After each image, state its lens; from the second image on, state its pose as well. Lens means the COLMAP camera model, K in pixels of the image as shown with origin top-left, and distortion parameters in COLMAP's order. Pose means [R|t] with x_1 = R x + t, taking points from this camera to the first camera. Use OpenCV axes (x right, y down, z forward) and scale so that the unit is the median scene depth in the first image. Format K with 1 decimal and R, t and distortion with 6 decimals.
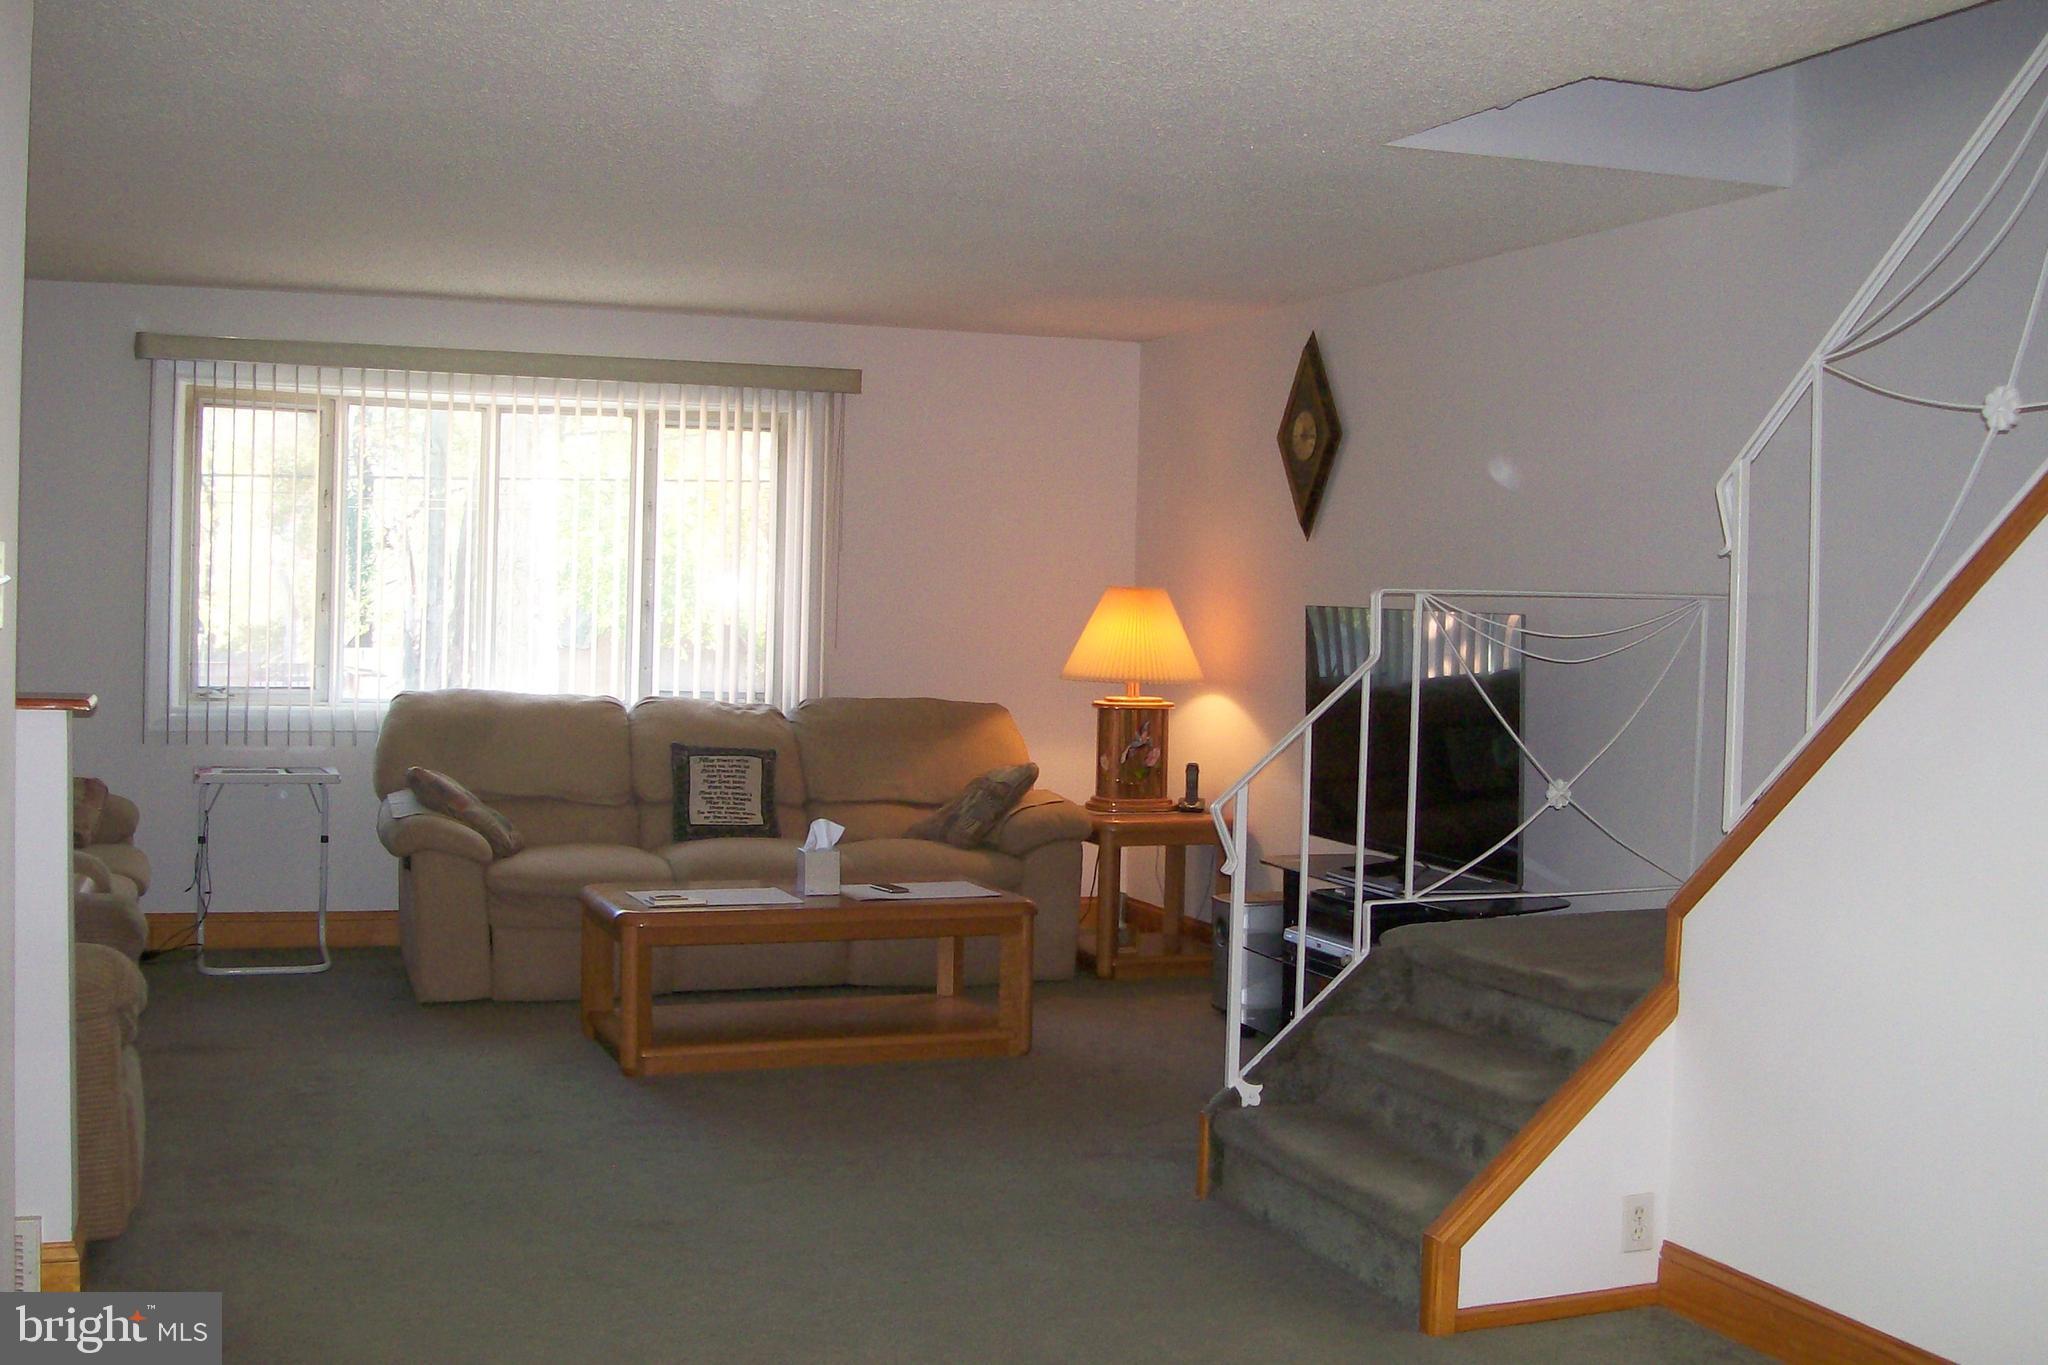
lens RADIAL K [[2213.3, 0, 1029.9], [0, 2213.3, 659.7], [0, 0, 1]] dist [-0.172001, 0.110879]
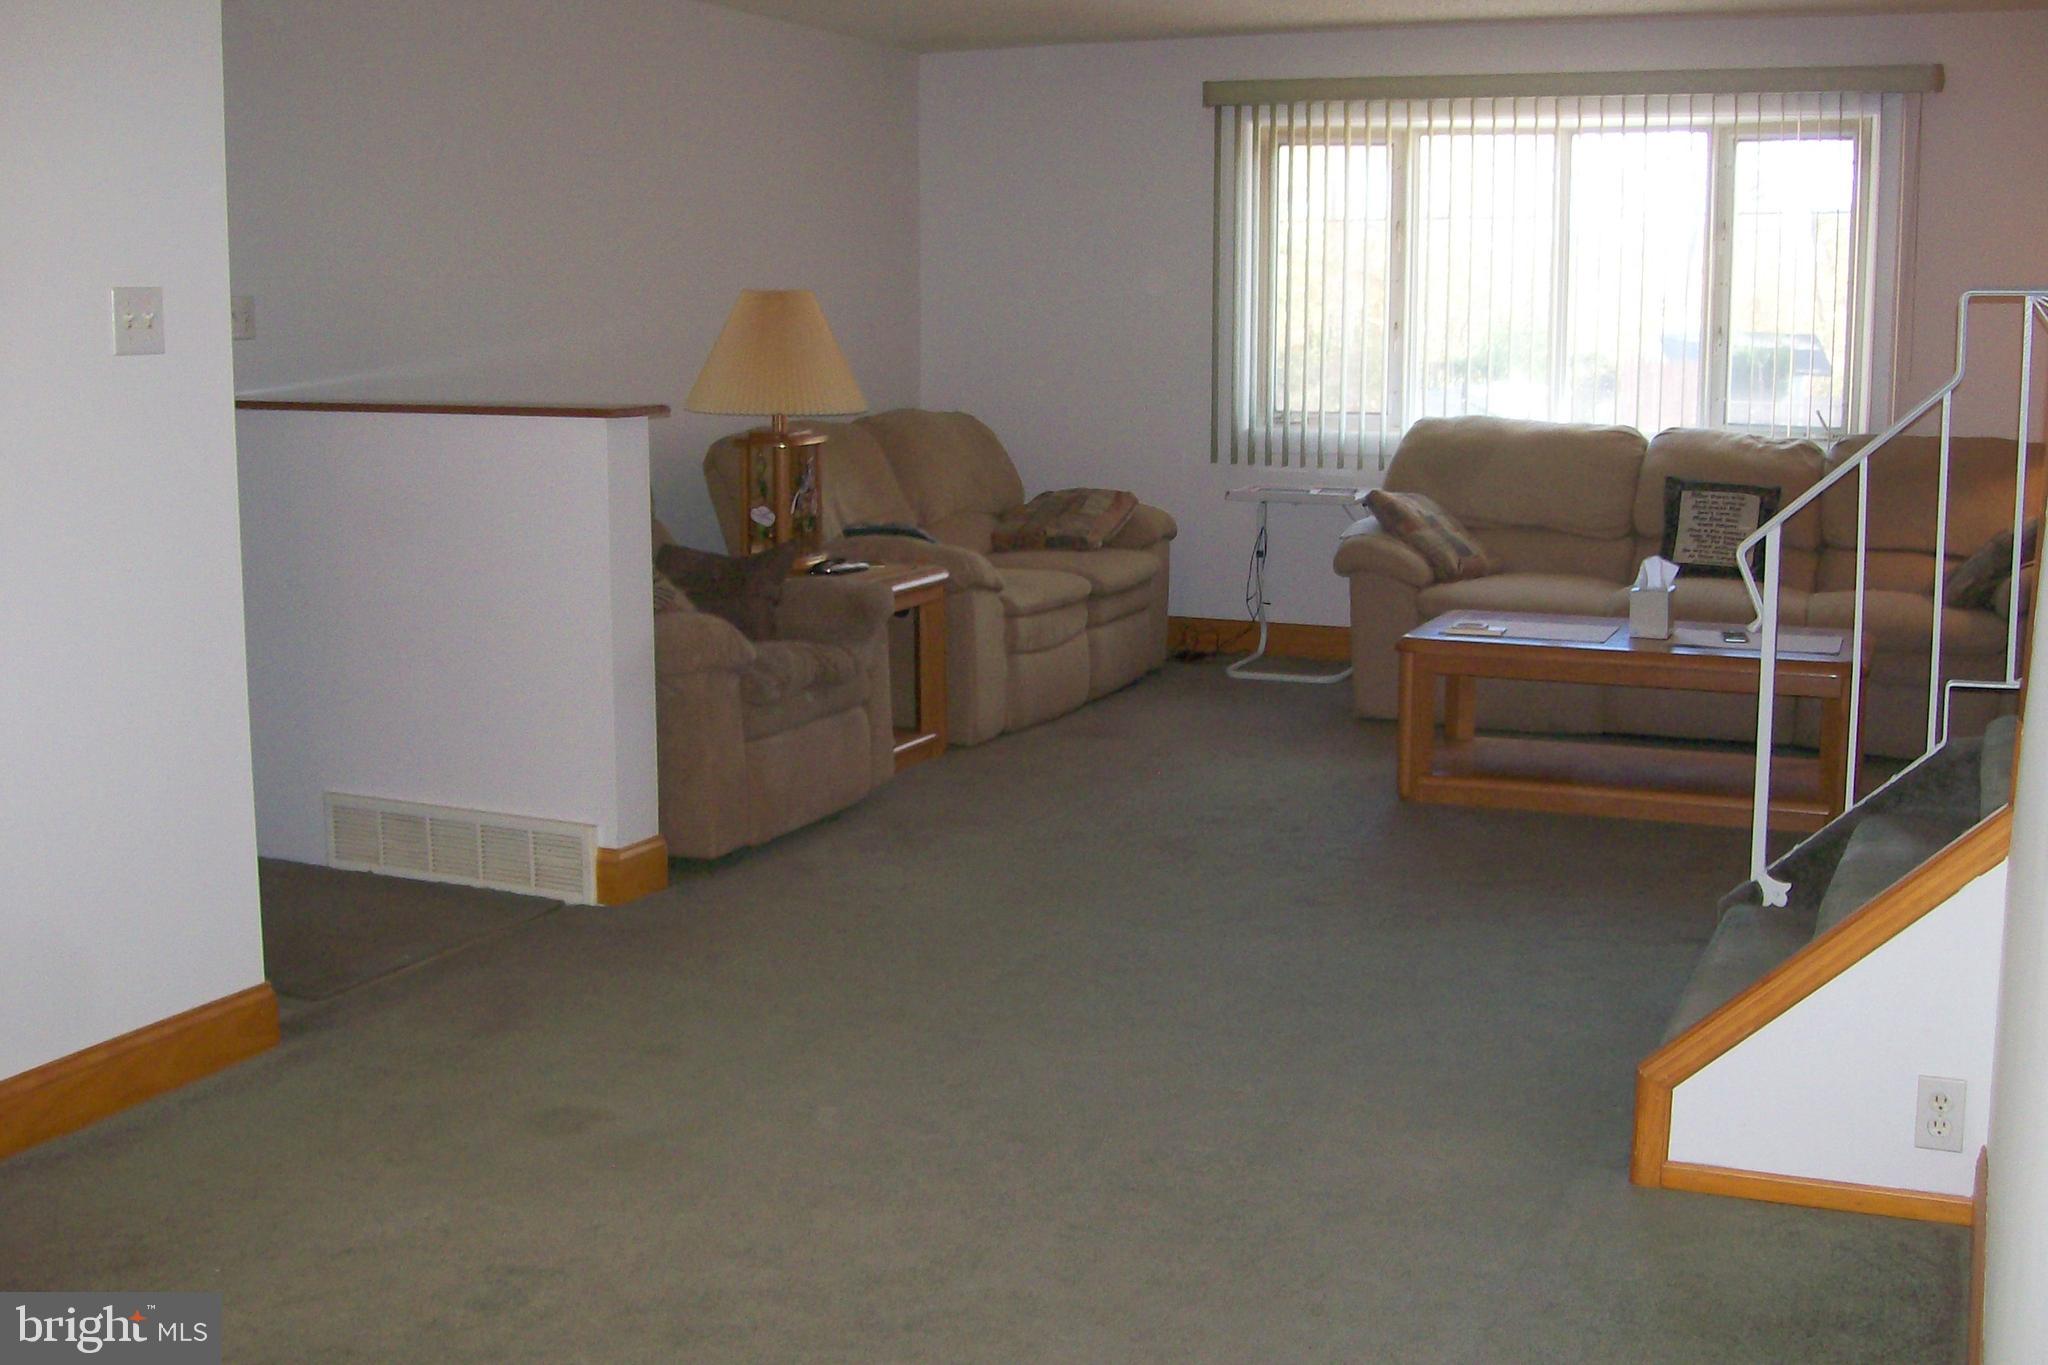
lens RADIAL K [[2213.3, 0, 1029.9], [0, 2213.3, 659.7], [0, 0, 1]] dist [-0.172001, 0.110879]
pose [[0.717630, 0.085559, -0.691148, 0.298421], [-0.004529, 0.992977, 0.118221, 0.006547], [0.696409, -0.081709, 0.712978, 0.131805]]
